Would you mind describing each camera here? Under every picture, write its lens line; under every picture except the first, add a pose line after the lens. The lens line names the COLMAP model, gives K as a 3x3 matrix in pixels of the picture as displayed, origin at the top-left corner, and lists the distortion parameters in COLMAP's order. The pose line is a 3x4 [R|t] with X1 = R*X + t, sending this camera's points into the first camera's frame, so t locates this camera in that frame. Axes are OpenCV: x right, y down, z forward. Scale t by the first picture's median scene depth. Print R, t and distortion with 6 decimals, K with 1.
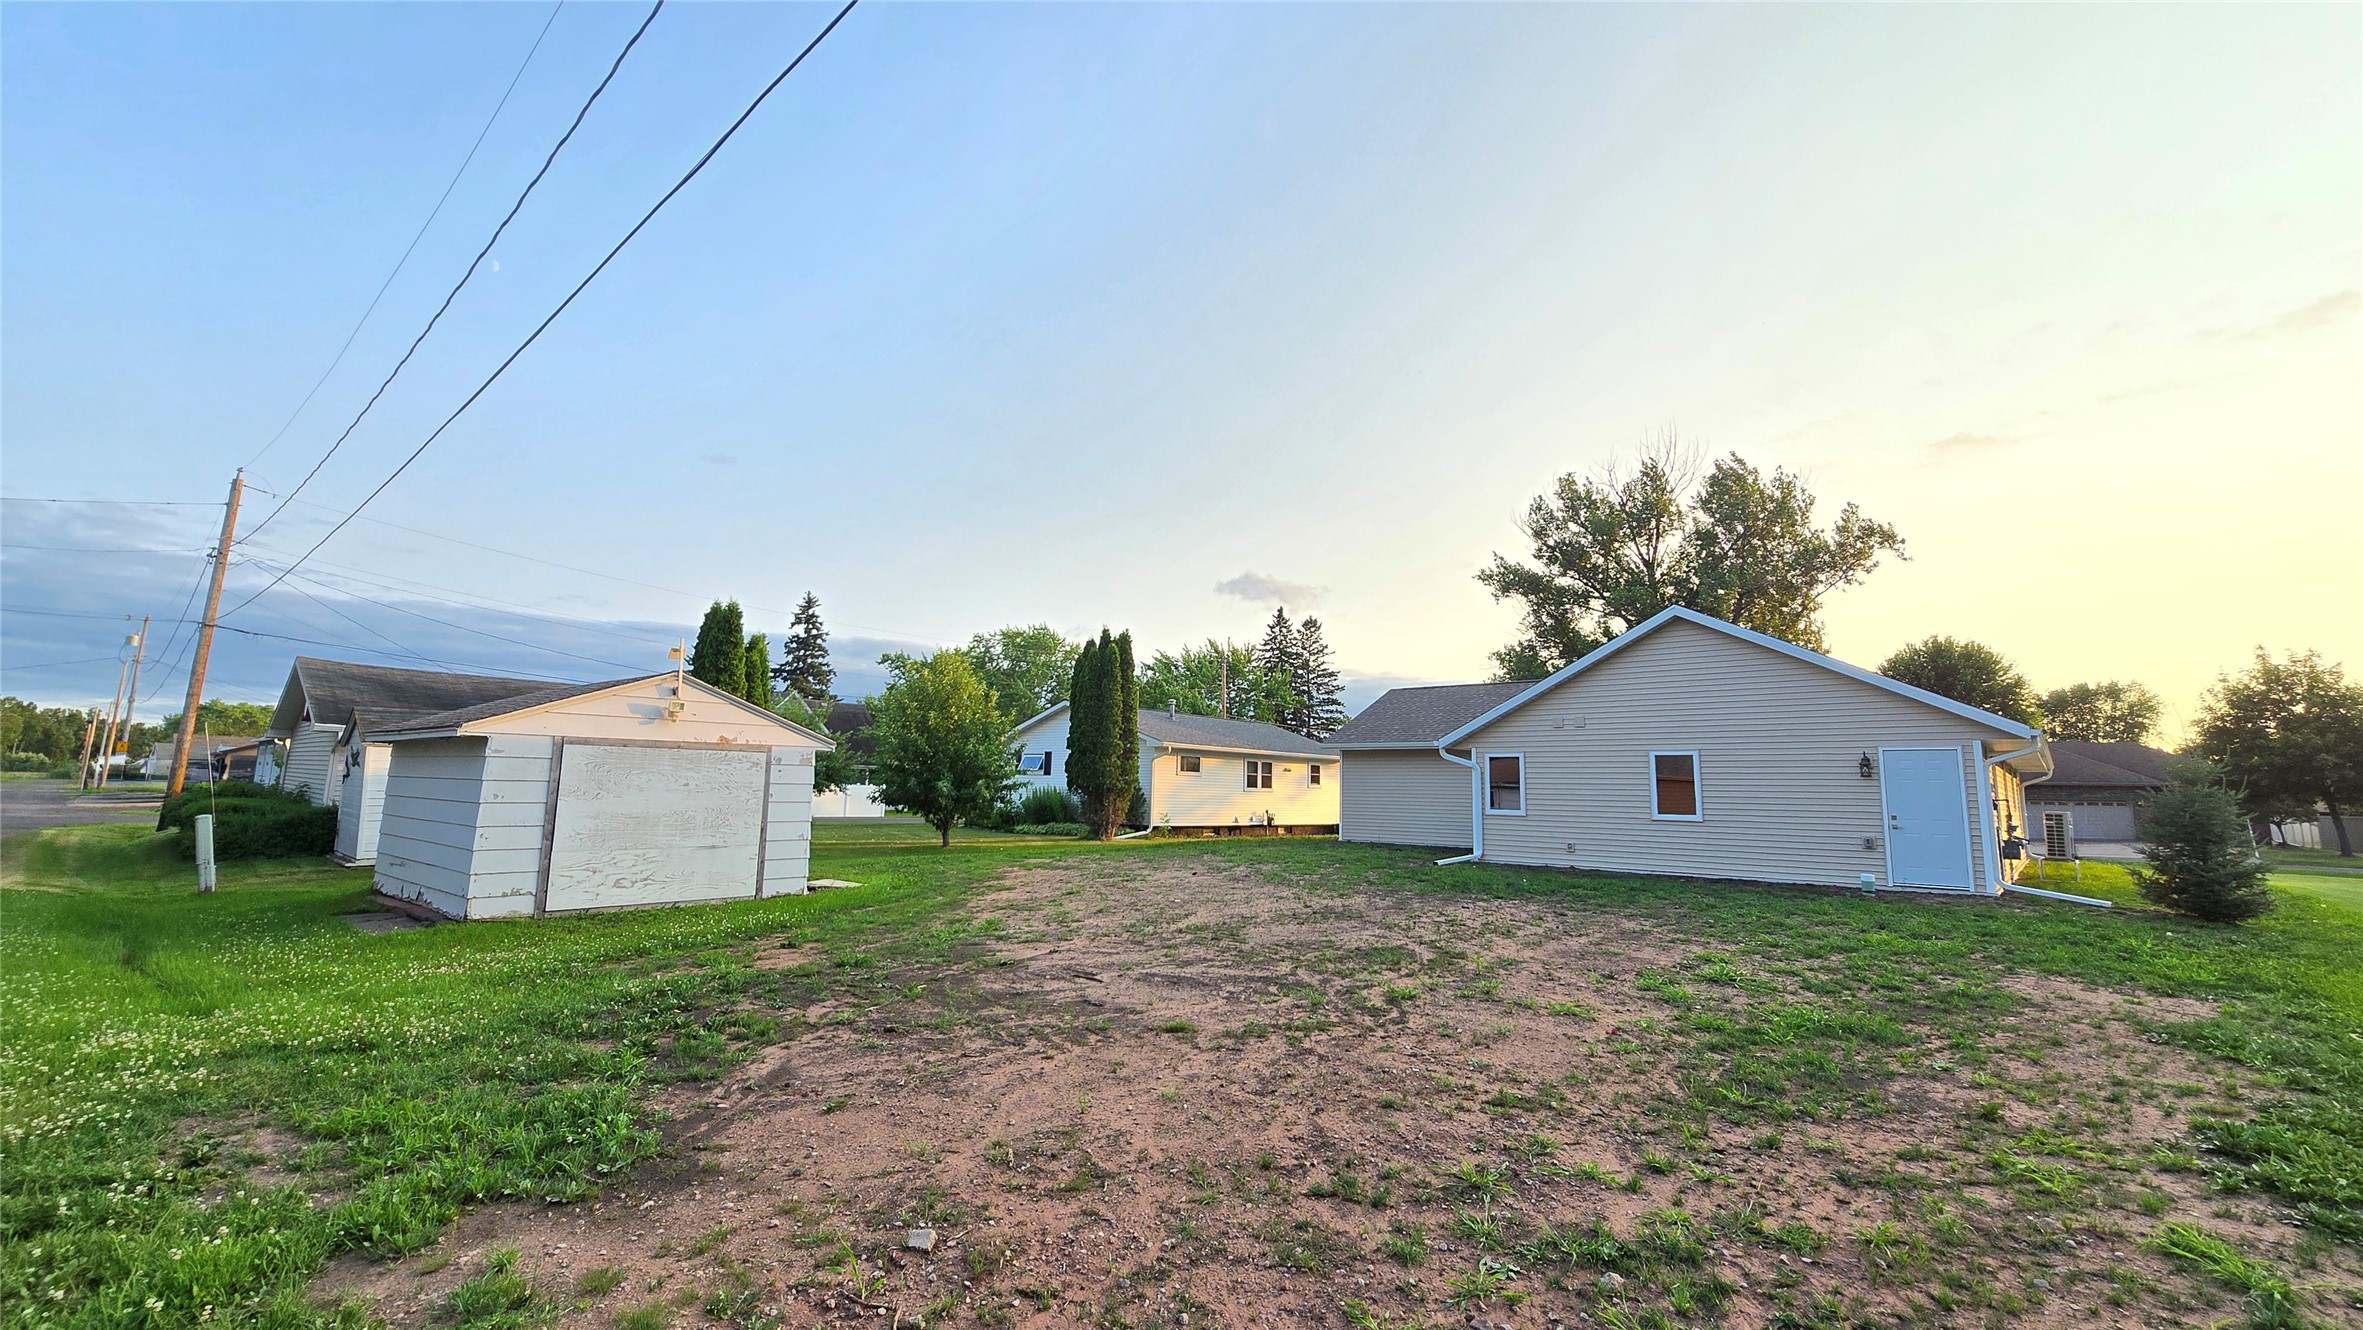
lens RADIAL K [[983.6, 0, 1181.5], [0, 983.6, 665.0], [0, 0, 1]] dist [0.011598, -0.007632]
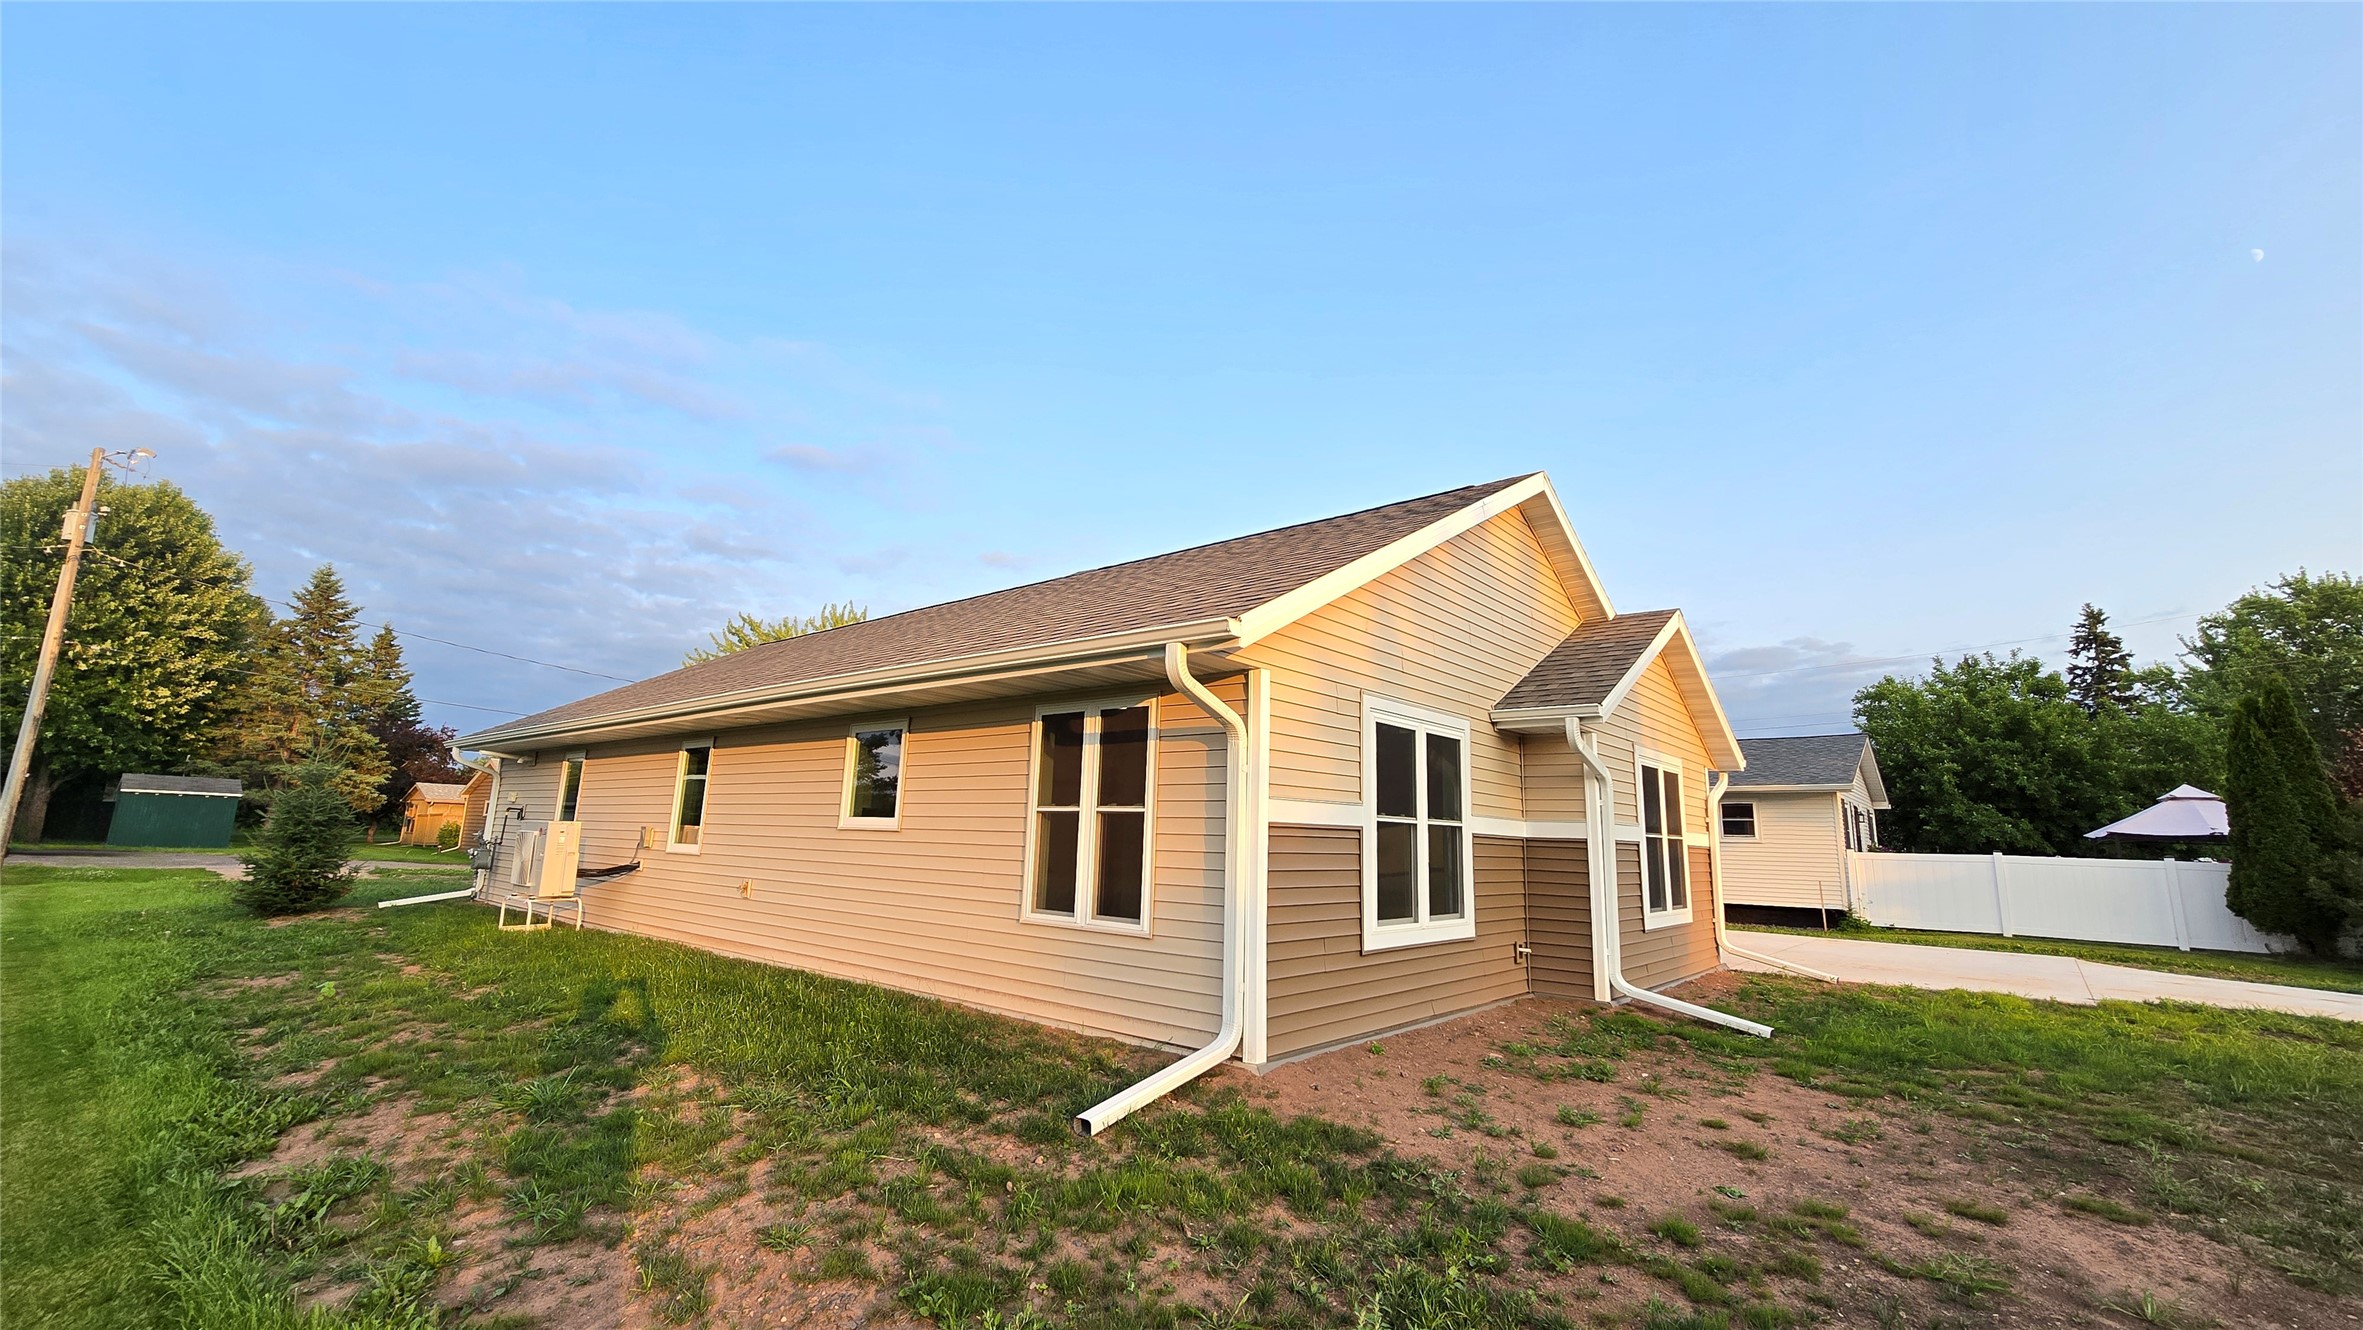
lens RADIAL K [[976.7, 0, 1180.7], [0, 976.7, 660.8], [0, 0, 1]] dist [-0.000076, 0.000694]
pose [[0.040299, -0.200976, -0.978767, 0.761206], [0.104610, 0.975028, -0.195901, 0.100197], [0.993697, -0.094494, 0.060316, 0.692106]]
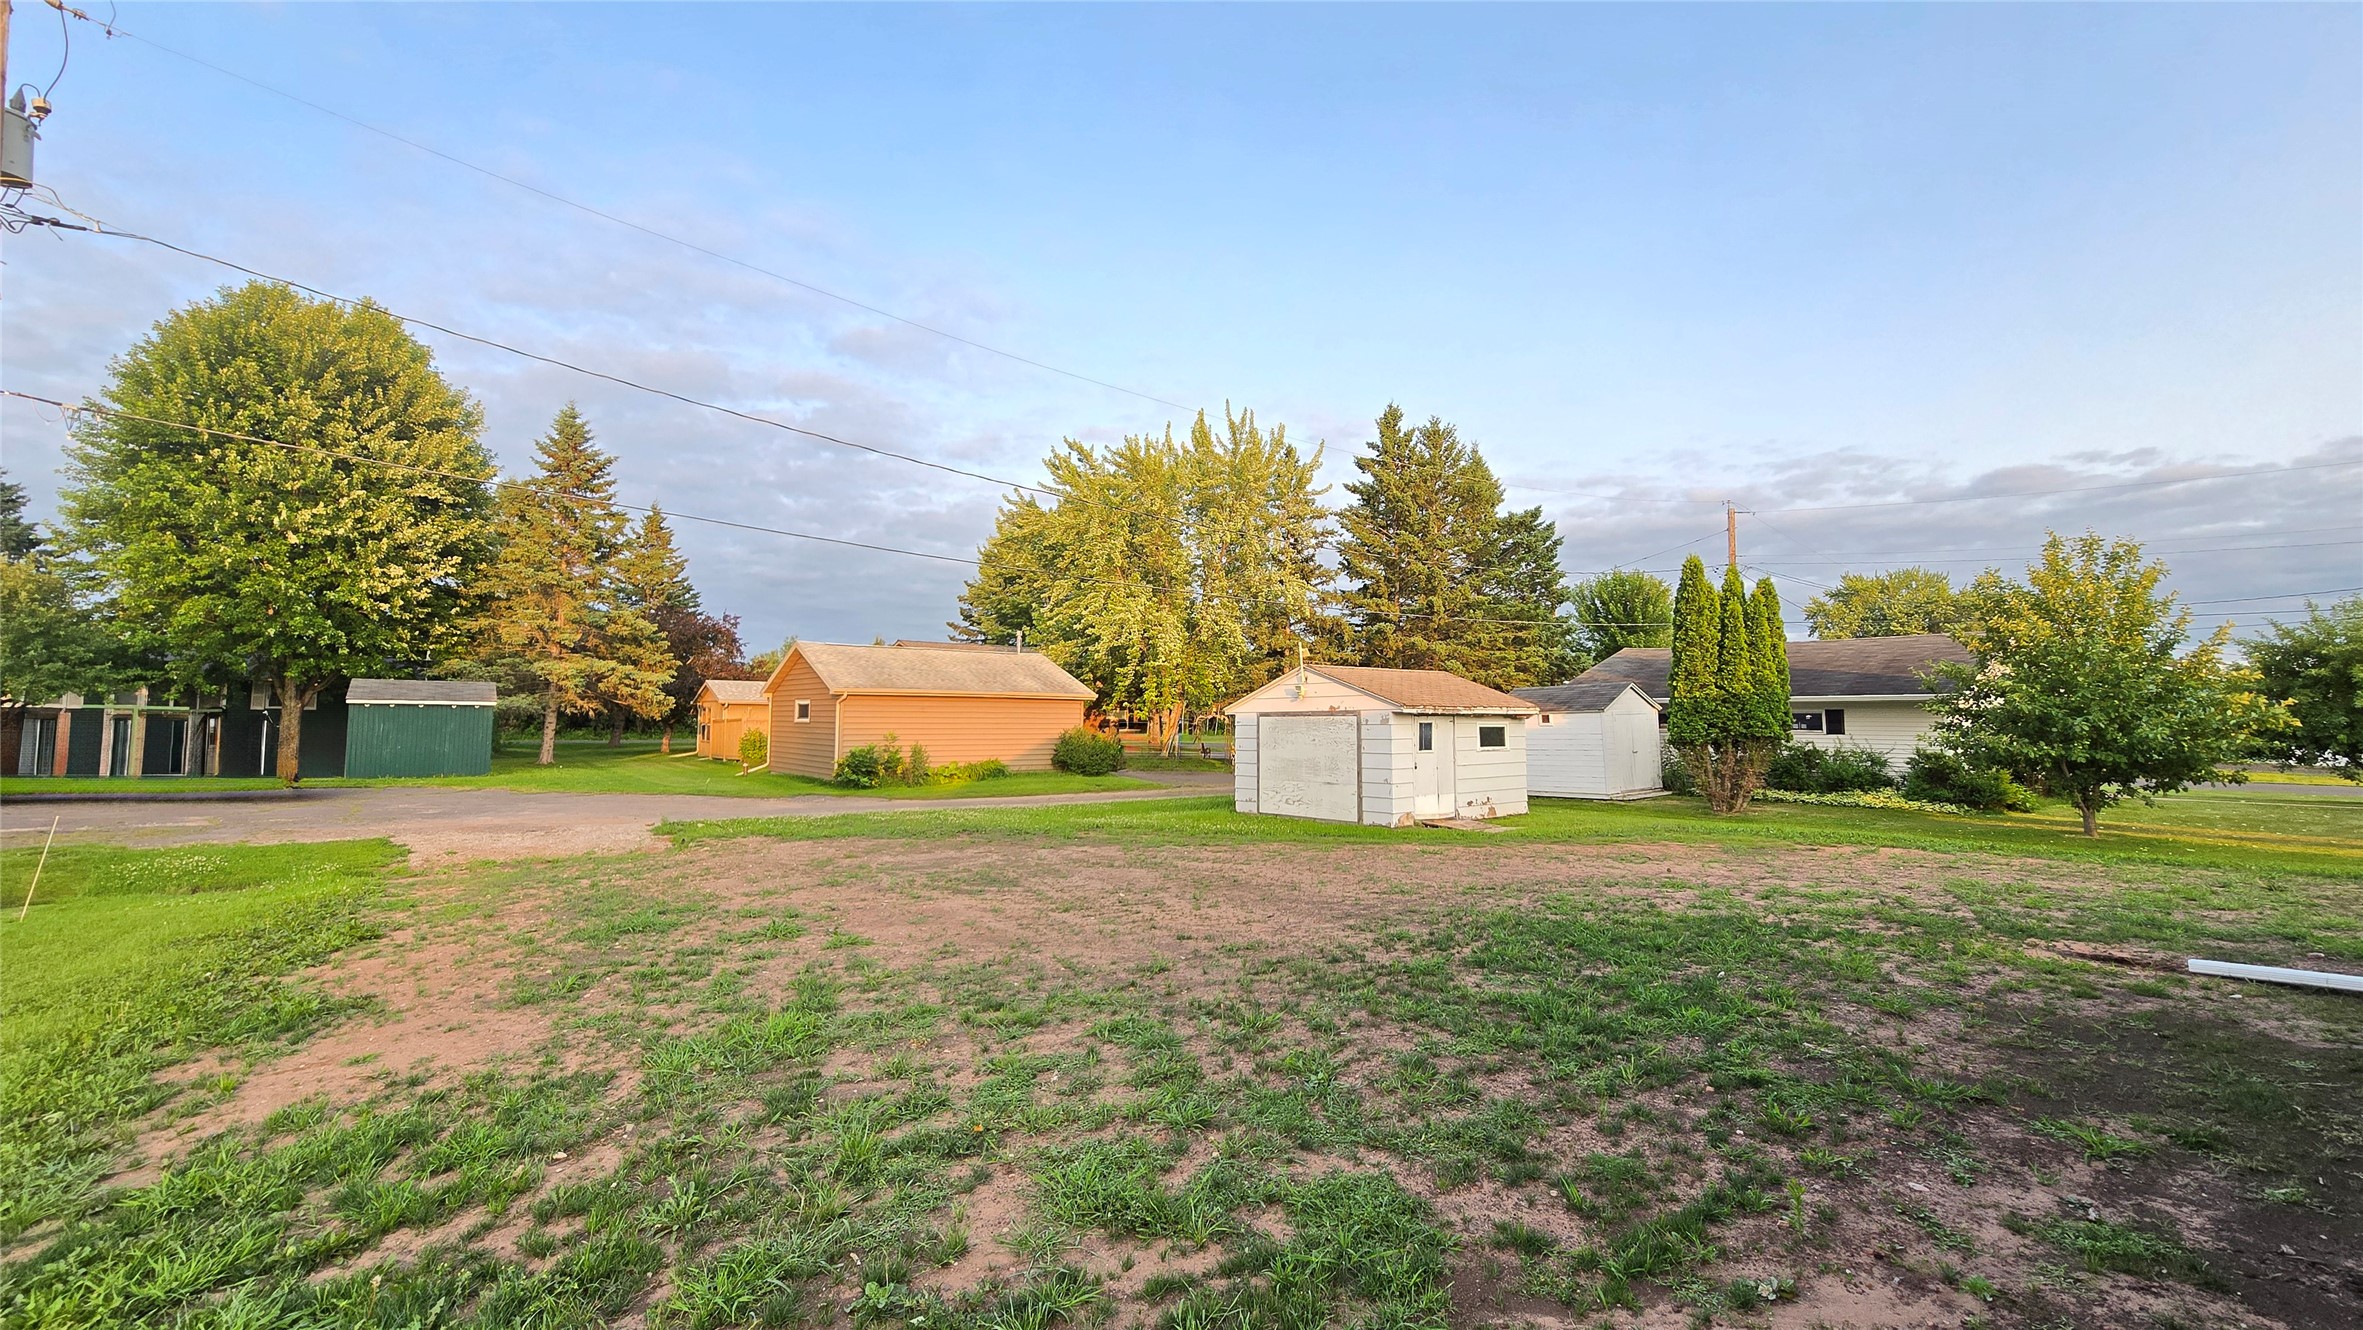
lens RADIAL K [[976.7, 0, 1180.7], [0, 976.7, 660.8], [0, 0, 1]] dist [-0.000076, 0.000694]
pose [[-0.168279, -0.078742, -0.982589, 0.416200], [0.126816, 0.986792, -0.100797, 0.054006], [0.977548, -0.141570, -0.156071, 0.448609]]
